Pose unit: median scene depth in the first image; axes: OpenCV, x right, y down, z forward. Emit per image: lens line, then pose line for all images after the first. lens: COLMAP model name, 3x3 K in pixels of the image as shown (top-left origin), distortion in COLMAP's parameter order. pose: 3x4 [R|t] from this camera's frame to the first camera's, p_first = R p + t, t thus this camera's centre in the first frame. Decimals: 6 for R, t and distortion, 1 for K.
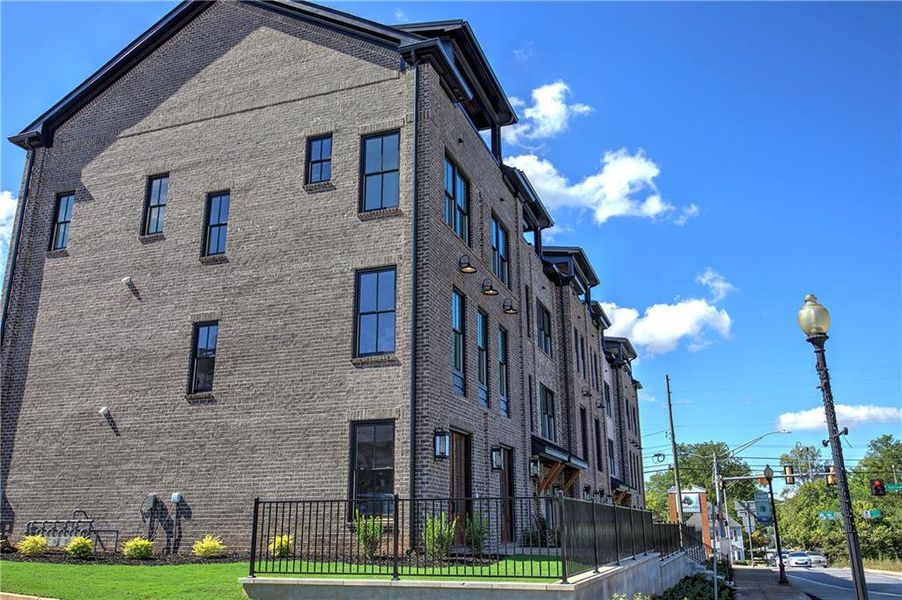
lens RADIAL K [[729.4, 0, 446.3], [0, 729.4, 290.0], [0, 0, 1]] dist [0.012607, -0.017295]
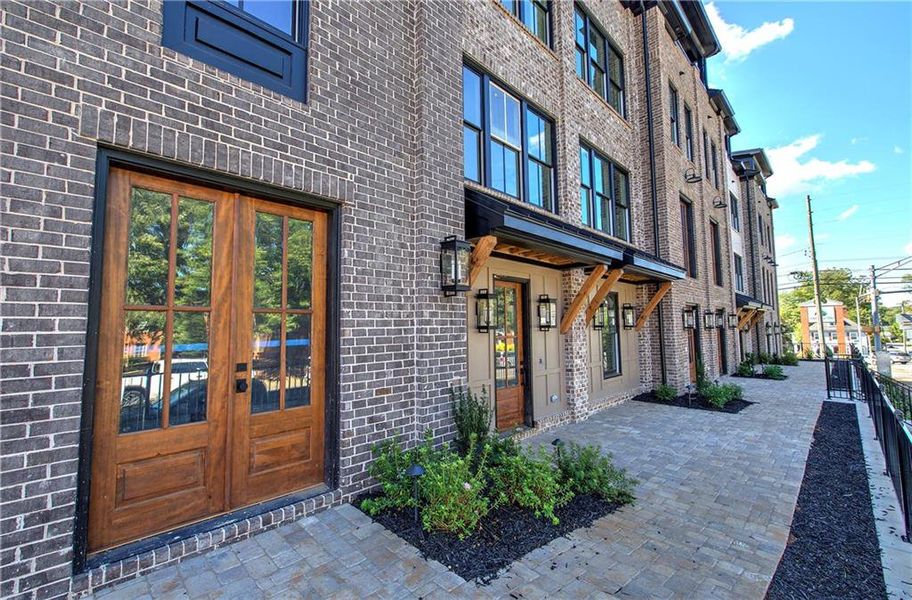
lens RADIAL K [[383.9, 0, 456.5], [0, 383.9, 299.9], [0, 0, 1]] dist [-0.003573, -0.002081]
pose [[0.908422, -0.042625, -0.415876, 0.106795], [0.139060, 0.968951, 0.204443, 0.118472], [0.394249, -0.243552, 0.886143, 0.441668]]
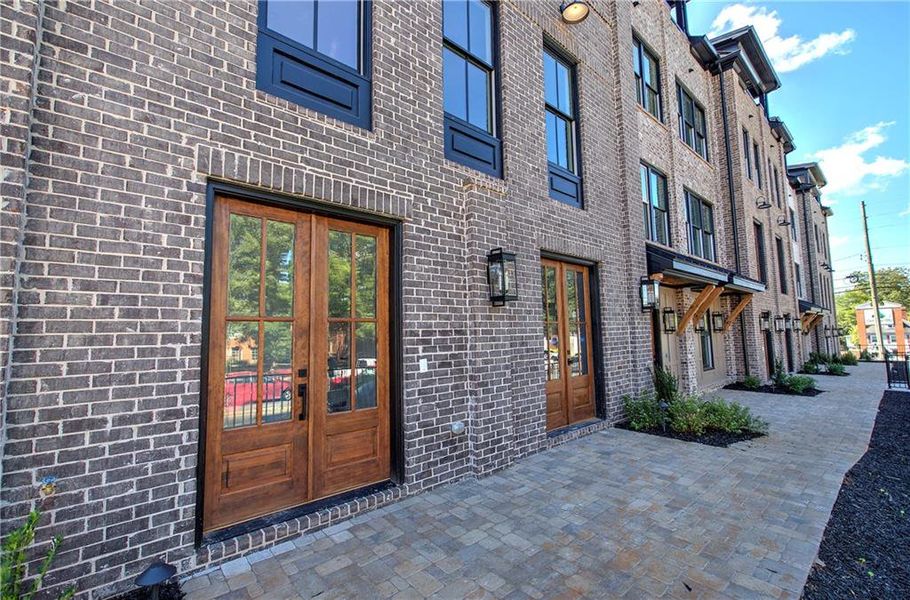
lens RADIAL K [[383.0, 0, 460.2], [0, 383.0, 304.6], [0, 0, 1]] dist [-0.003573, -0.002081]
pose [[0.876686, -0.059389, -0.477382, 0.071529], [0.167958, 0.967690, 0.188060, 0.089253], [0.450789, -0.245050, 0.858335, 0.350139]]
